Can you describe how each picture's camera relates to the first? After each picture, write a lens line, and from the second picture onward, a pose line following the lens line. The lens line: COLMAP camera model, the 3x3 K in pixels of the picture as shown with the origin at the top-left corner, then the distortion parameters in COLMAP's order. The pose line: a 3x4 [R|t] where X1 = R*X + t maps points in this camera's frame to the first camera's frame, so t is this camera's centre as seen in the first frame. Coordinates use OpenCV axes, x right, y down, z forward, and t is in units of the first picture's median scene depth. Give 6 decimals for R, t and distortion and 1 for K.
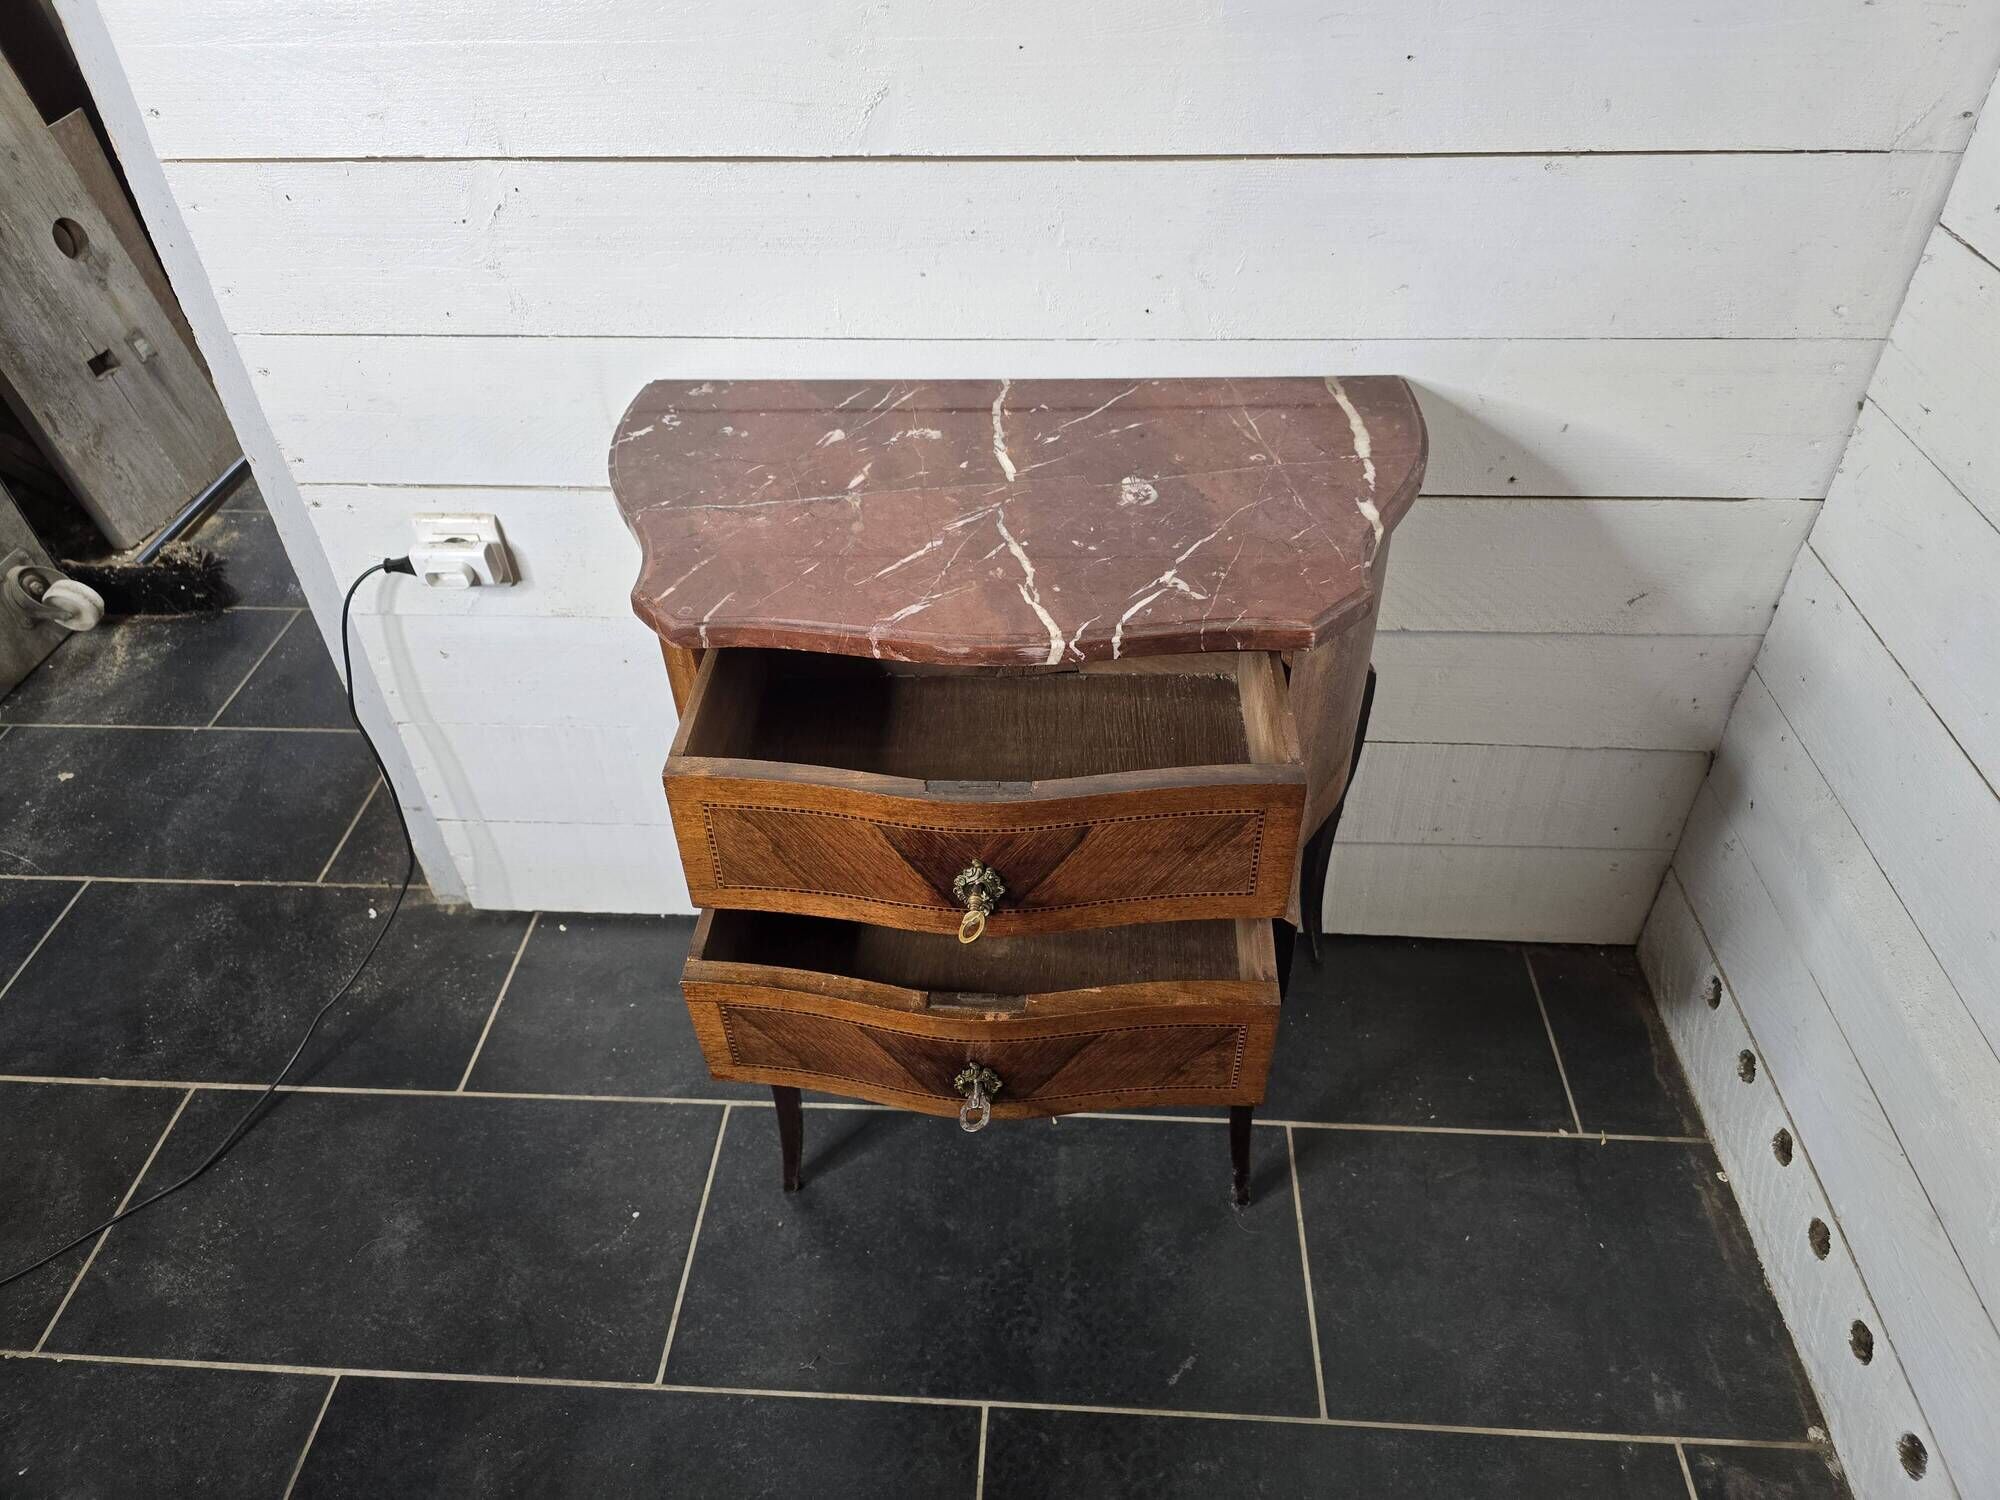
lens RADIAL K [[1307.3, 0, 997.6], [0, 1307.3, 721.5], [0, 0, 1]] dist [0.063624, -0.067592]
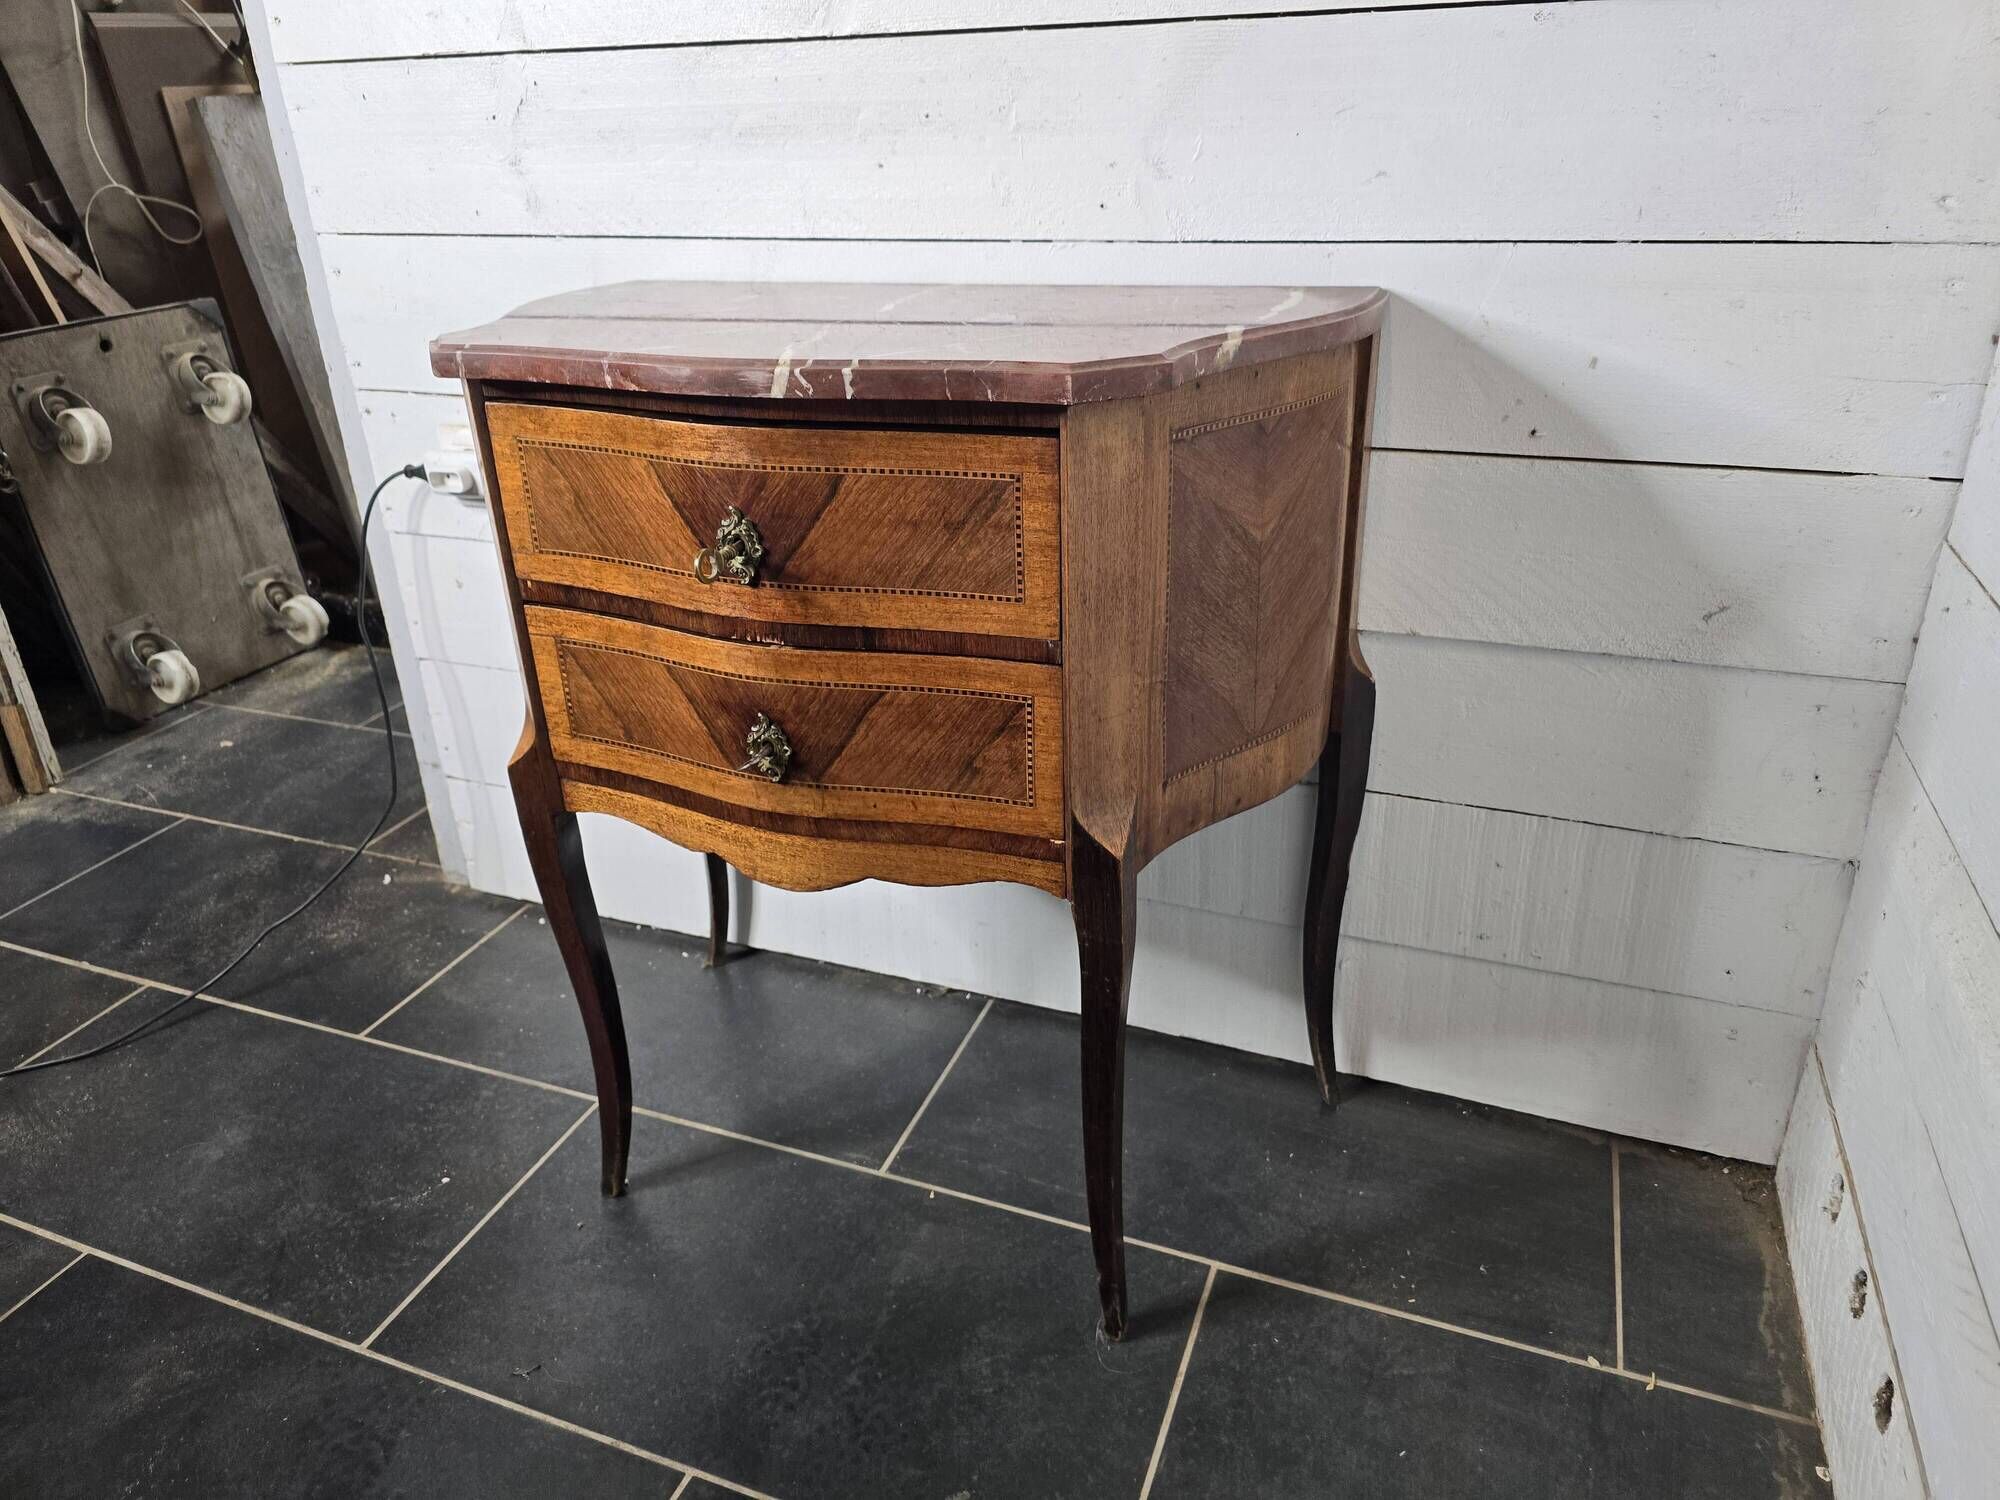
lens RADIAL K [[1317.7, 0, 1011.0], [0, 1317.7, 728.9], [0, 0, 1]] dist [0.055118, -0.057682]
pose [[0.954082, 0.126902, -0.271336, 0.303420], [-0.189868, 0.956815, -0.220126, 0.219190], [0.231684, 0.261536, 0.936975, 0.183811]]
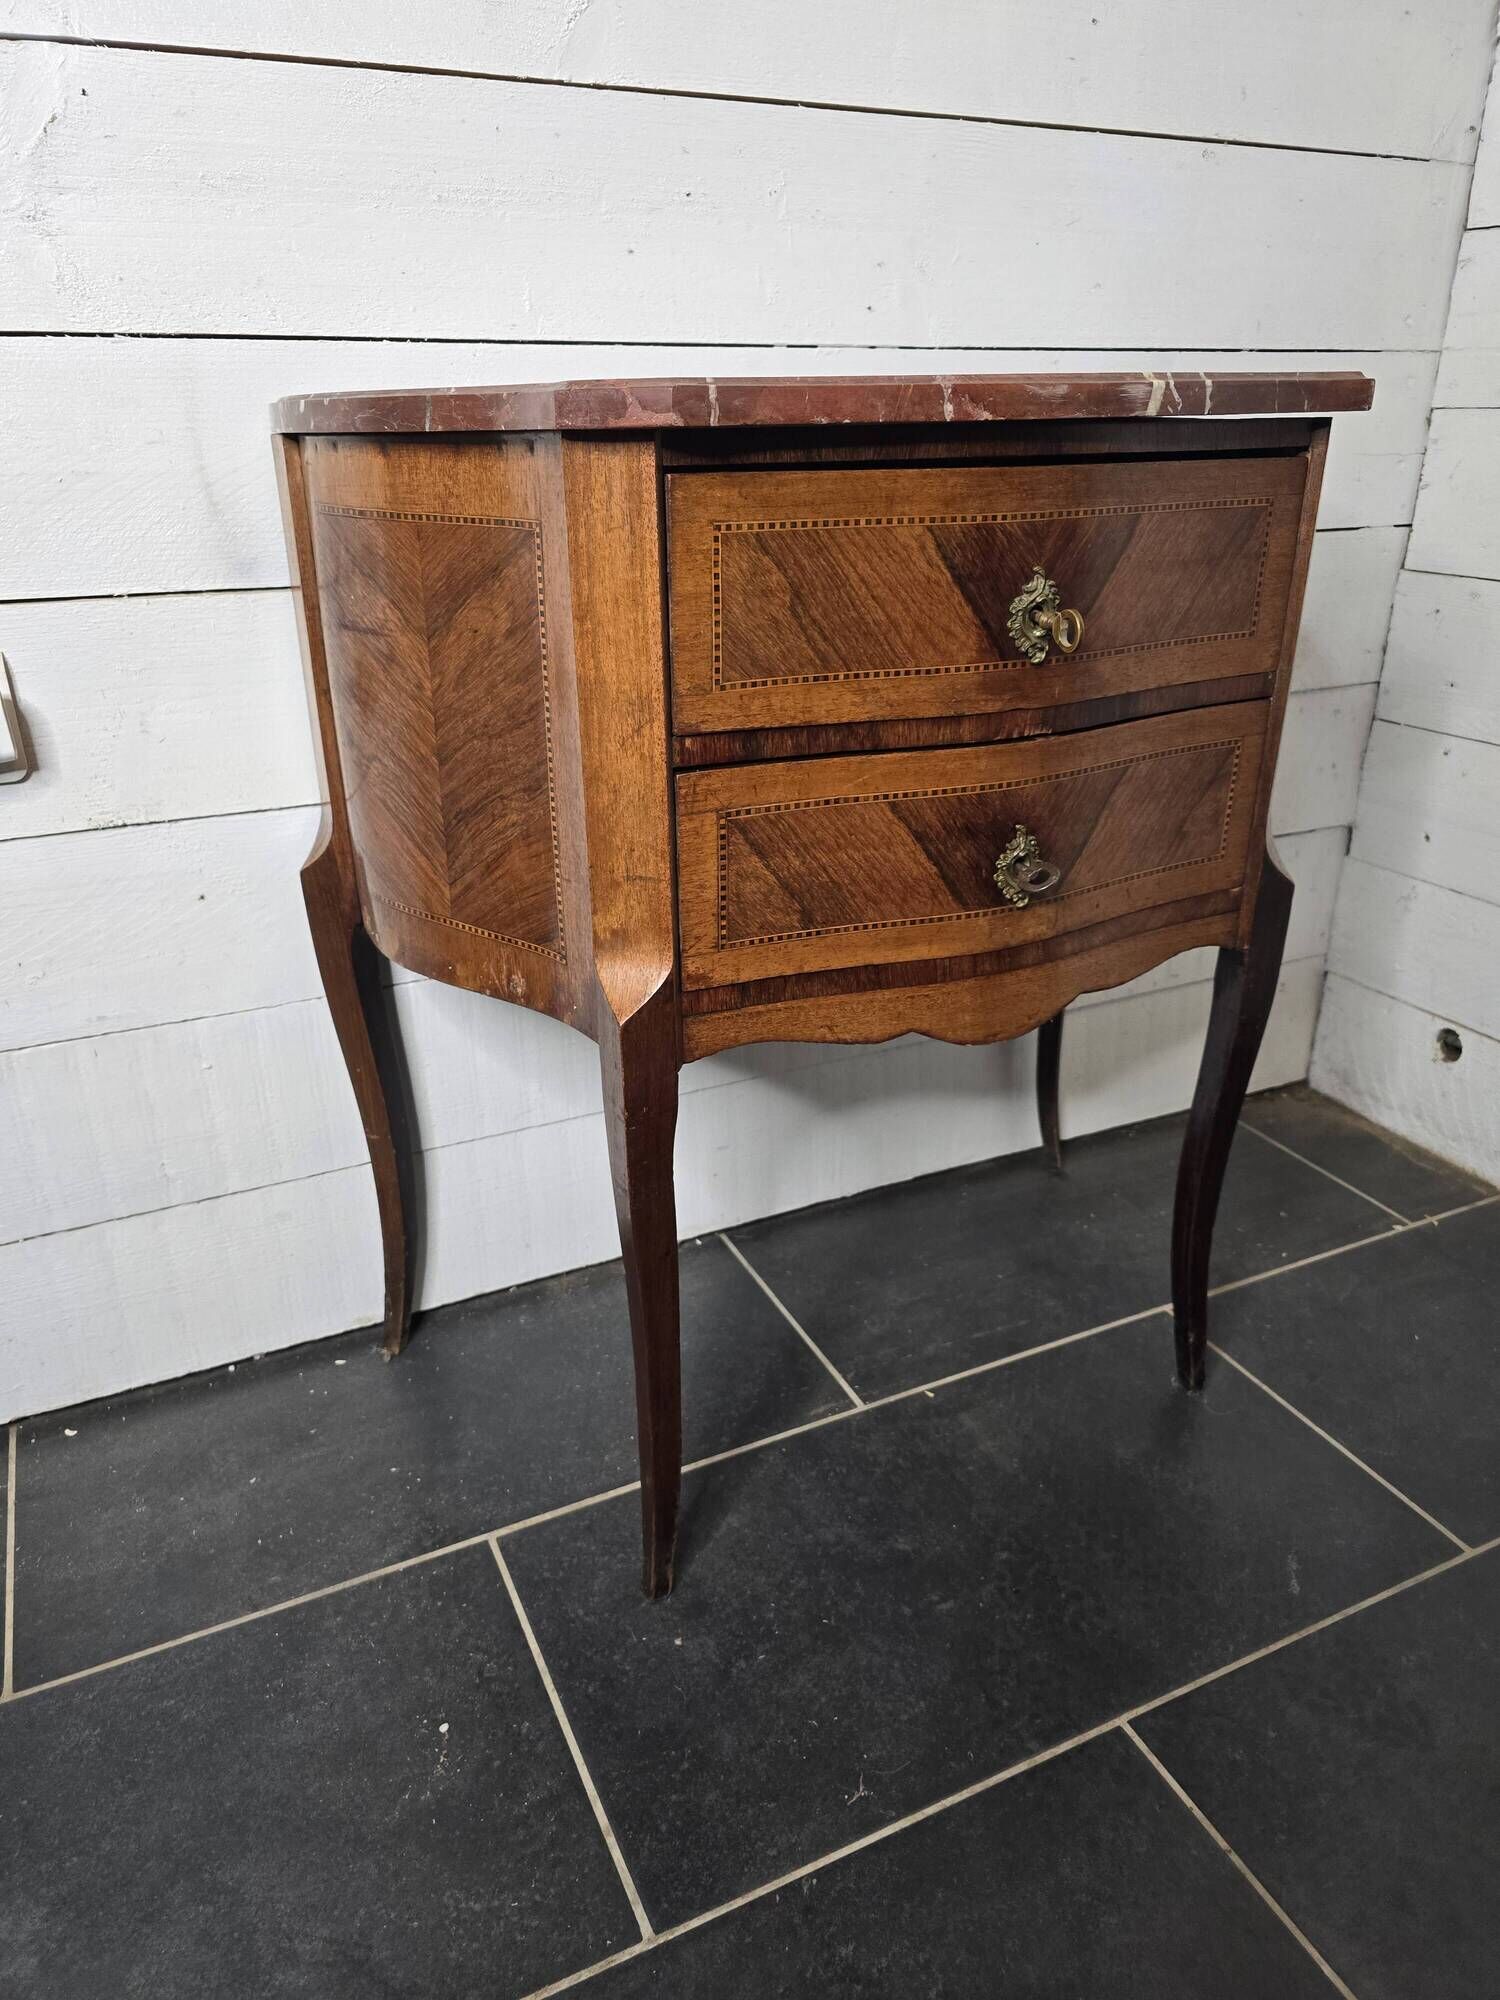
lens RADIAL K [[1325.7, 0, 721.5], [0, 1325.7, 1003.3], [0, 0, 1]] dist [0.049200, -0.051546]
pose [[0.880985, -0.173195, 0.440305, -0.389479], [0.290578, 0.932473, -0.214613, 0.247793], [-0.373402, 0.317014, 0.871822, 0.348665]]
